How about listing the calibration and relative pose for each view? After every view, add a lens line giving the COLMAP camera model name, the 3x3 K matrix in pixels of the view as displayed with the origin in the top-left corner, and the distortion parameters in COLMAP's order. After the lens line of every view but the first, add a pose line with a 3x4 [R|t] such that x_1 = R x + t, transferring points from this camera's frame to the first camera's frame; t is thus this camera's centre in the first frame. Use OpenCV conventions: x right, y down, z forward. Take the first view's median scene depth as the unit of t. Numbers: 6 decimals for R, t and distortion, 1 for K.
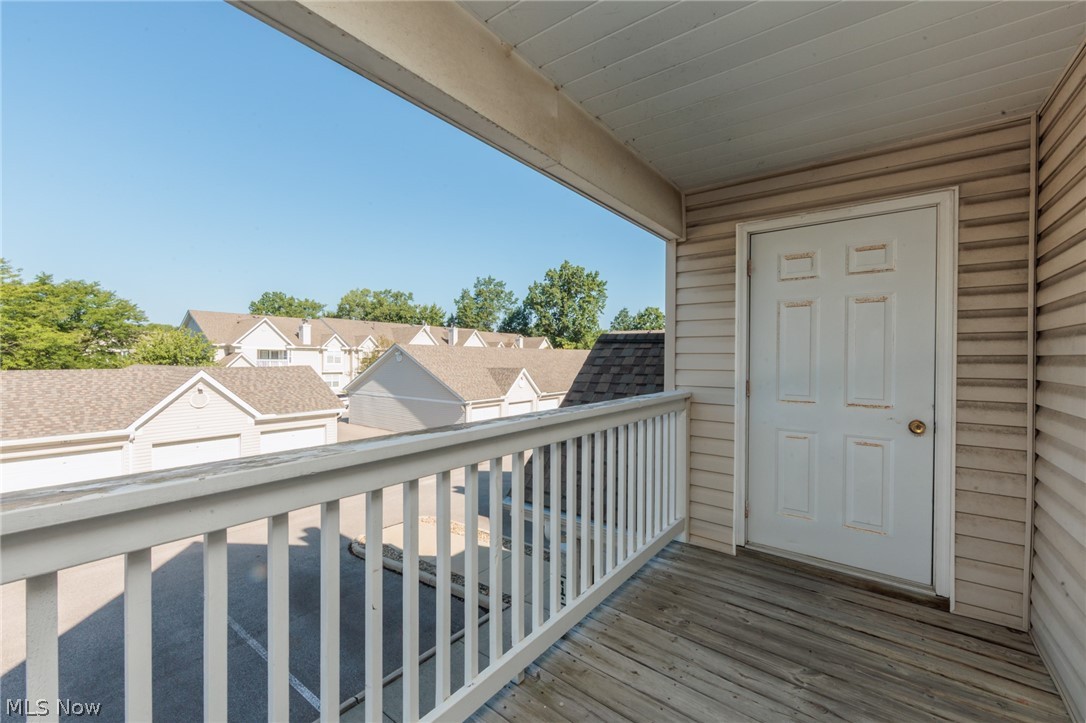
lens RADIAL K [[424.0, 0, 549.4], [0, 424.0, 361.0], [0, 0, 1]] dist [-0.003515, -0.000150]
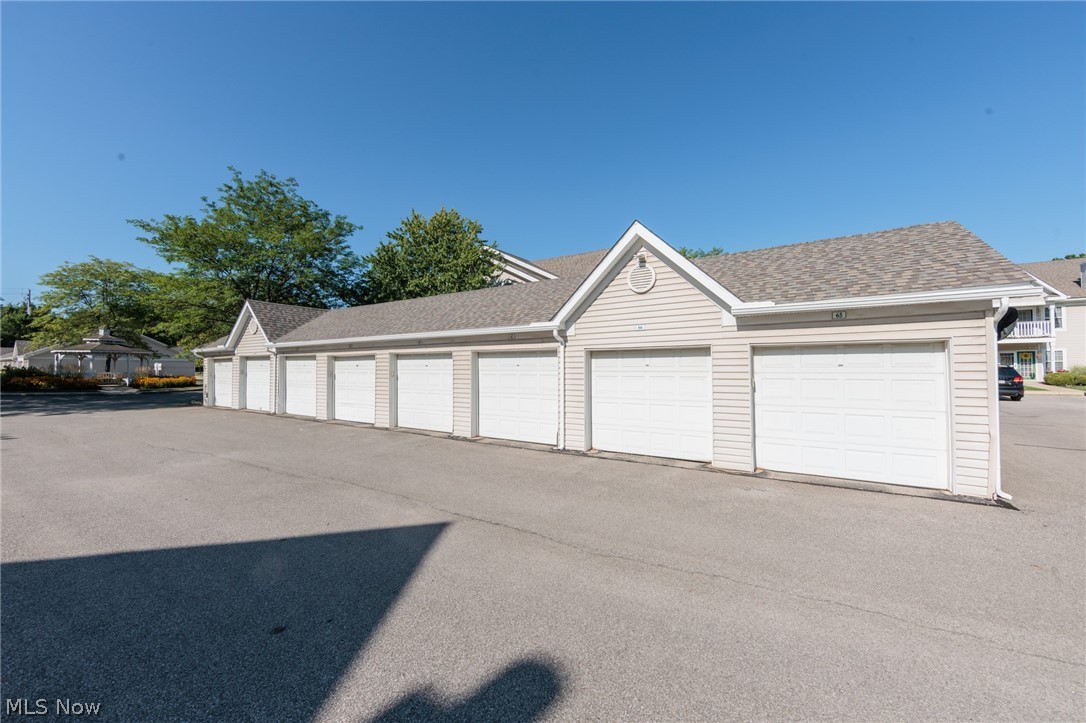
lens RADIAL K [[424.0, 0, 549.4], [0, 424.0, 361.0], [0, 0, 1]] dist [-0.003515, -0.000150]
pose [[0.072131, -0.034877, -0.996785, -0.321656], [-0.004135, 0.999369, -0.035267, 0.234049], [0.997387, 0.006666, 0.071941, 0.906885]]
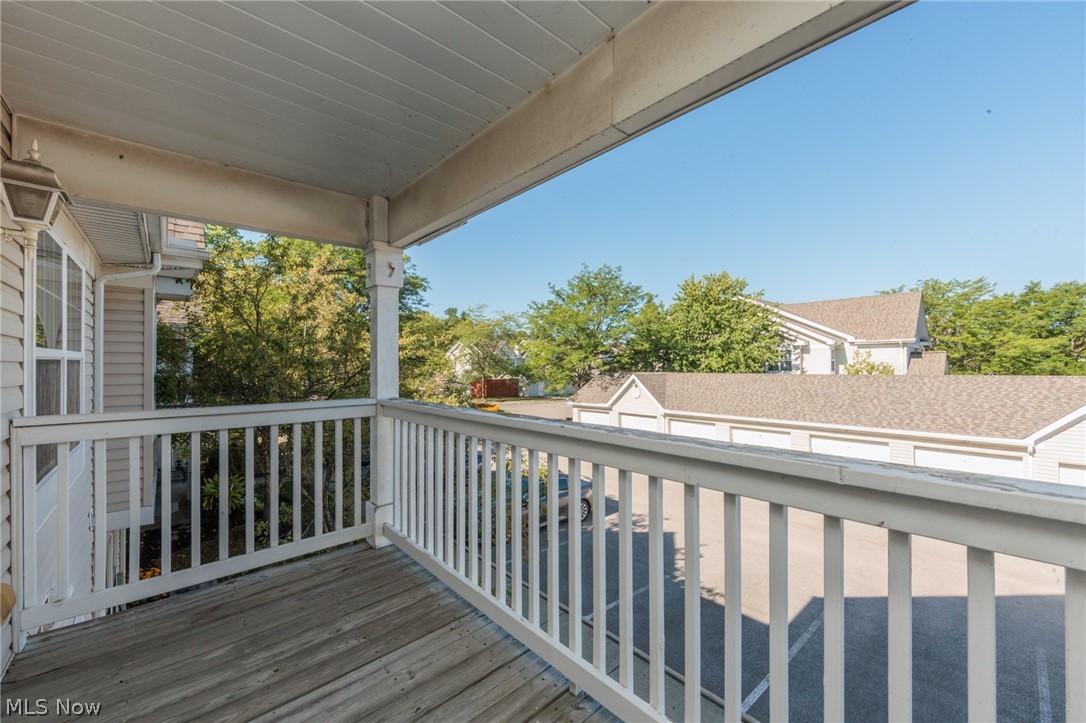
lens RADIAL K [[424.0, 0, 549.4], [0, 424.0, 361.0], [0, 0, 1]] dist [-0.003515, -0.000150]
pose [[-0.168814, -0.014248, -0.985545, 0.097365], [0.000093, 0.999895, -0.014471, -0.000731], [0.985648, -0.002535, -0.168795, 0.107459]]
